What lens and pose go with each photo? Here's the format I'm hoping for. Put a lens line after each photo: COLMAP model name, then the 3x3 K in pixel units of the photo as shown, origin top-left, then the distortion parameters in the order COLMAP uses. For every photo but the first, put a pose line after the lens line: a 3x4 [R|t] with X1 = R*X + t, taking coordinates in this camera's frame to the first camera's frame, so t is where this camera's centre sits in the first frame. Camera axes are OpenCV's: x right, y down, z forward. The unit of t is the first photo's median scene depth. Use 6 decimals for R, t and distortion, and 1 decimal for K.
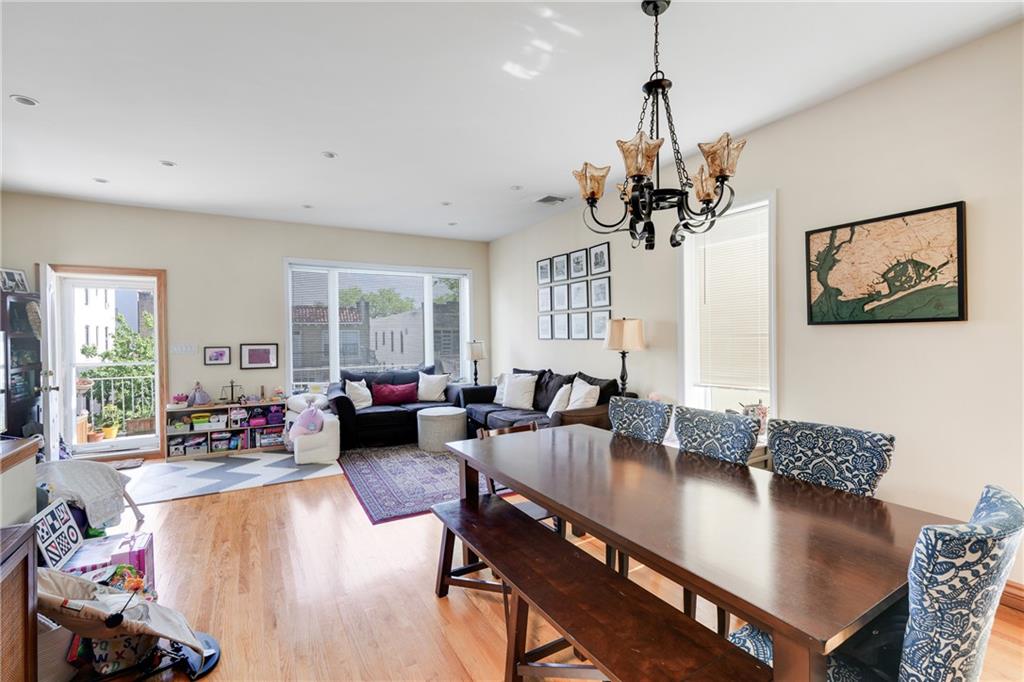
lens RADIAL K [[450.1, 0, 517.0], [0, 450.1, 339.6], [0, 0, 1]] dist [-0.002770, -0.000384]
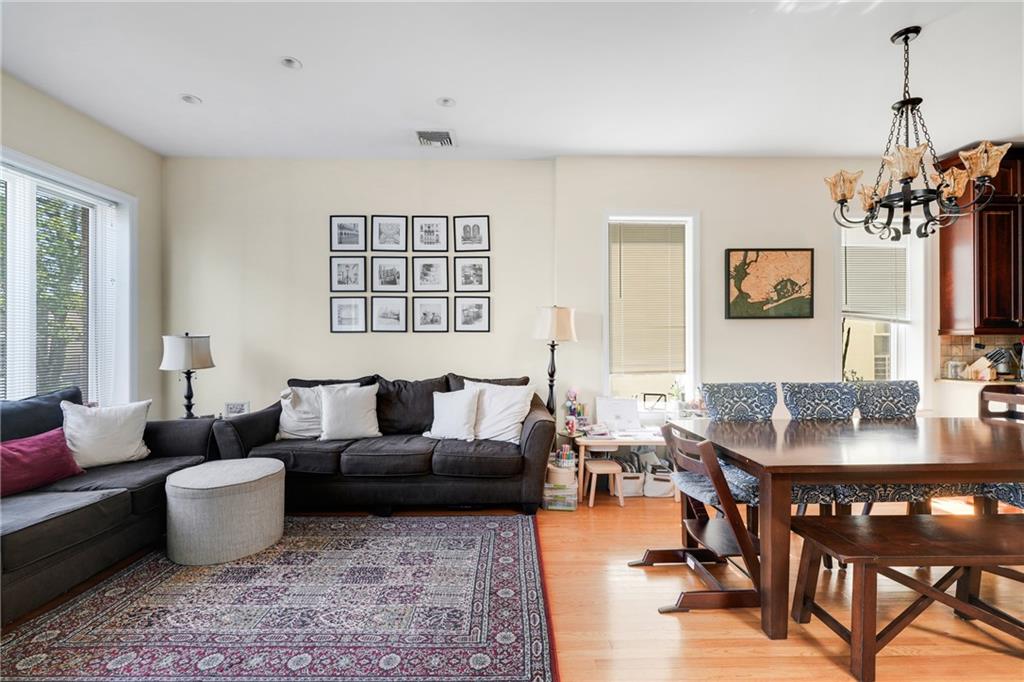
lens RADIAL K [[450.1, 0, 518.0], [0, 450.1, 341.5], [0, 0, 1]] dist [-0.002770, -0.000384]
pose [[0.488161, 0.008623, 0.872711, -0.841081], [0.007443, 0.999874, -0.014042, 0.050204], [-0.872722, 0.013351, 0.488035, 0.916959]]
